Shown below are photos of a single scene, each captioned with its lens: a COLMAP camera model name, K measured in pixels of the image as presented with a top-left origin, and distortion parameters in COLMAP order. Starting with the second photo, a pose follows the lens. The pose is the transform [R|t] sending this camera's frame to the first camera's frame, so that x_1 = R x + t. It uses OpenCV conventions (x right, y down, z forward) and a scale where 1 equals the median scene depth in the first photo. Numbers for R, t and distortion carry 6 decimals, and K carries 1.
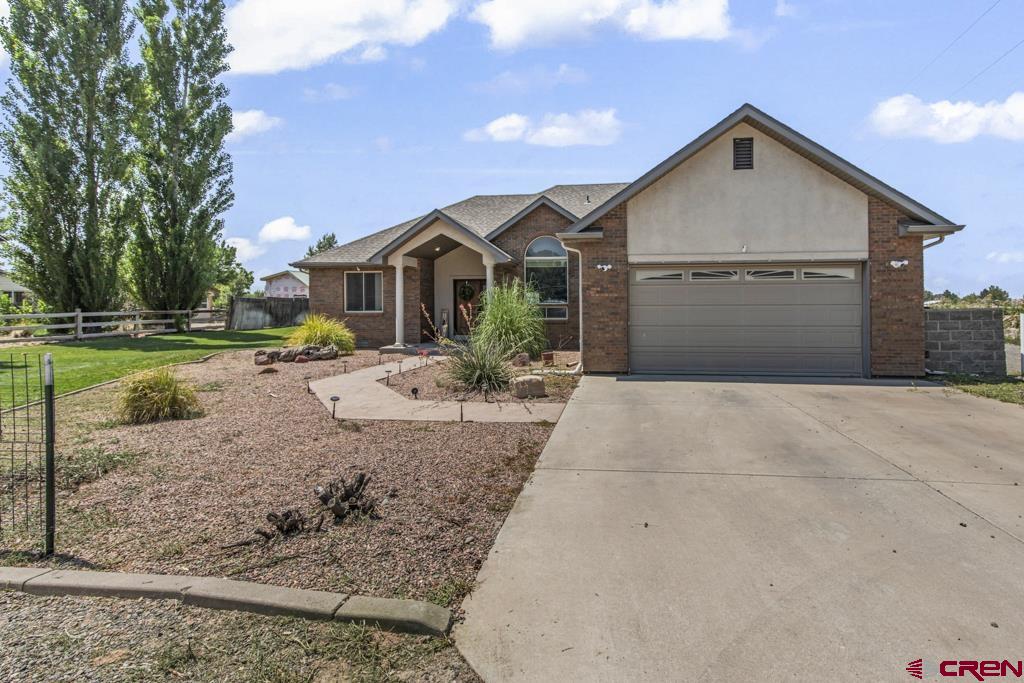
lens RADIAL K [[482.6, 0, 537.1], [0, 482.6, 315.1], [0, 0, 1]] dist [0.003042, -0.000413]
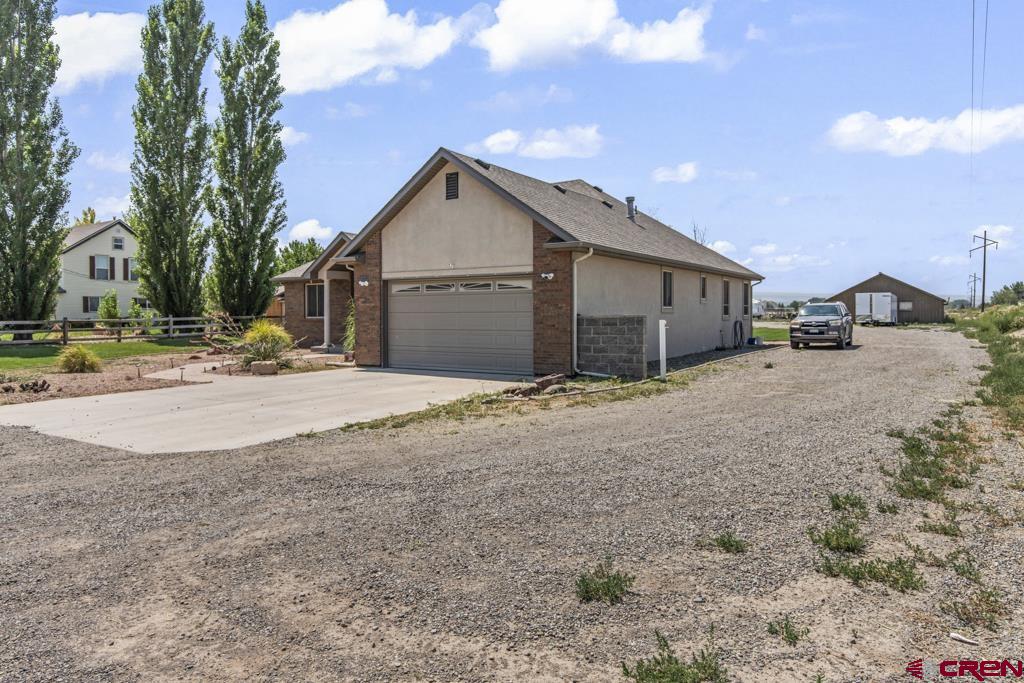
lens RADIAL K [[639.7, 0, 514.5], [0, 639.7, 334.0], [0, 0, 1]] dist [0.002746, -0.000515]
pose [[0.904782, 0.012633, -0.425687, 1.194657], [-0.004499, 0.999788, 0.020108, 0.000180], [0.425851, -0.016279, 0.904647, -0.359841]]
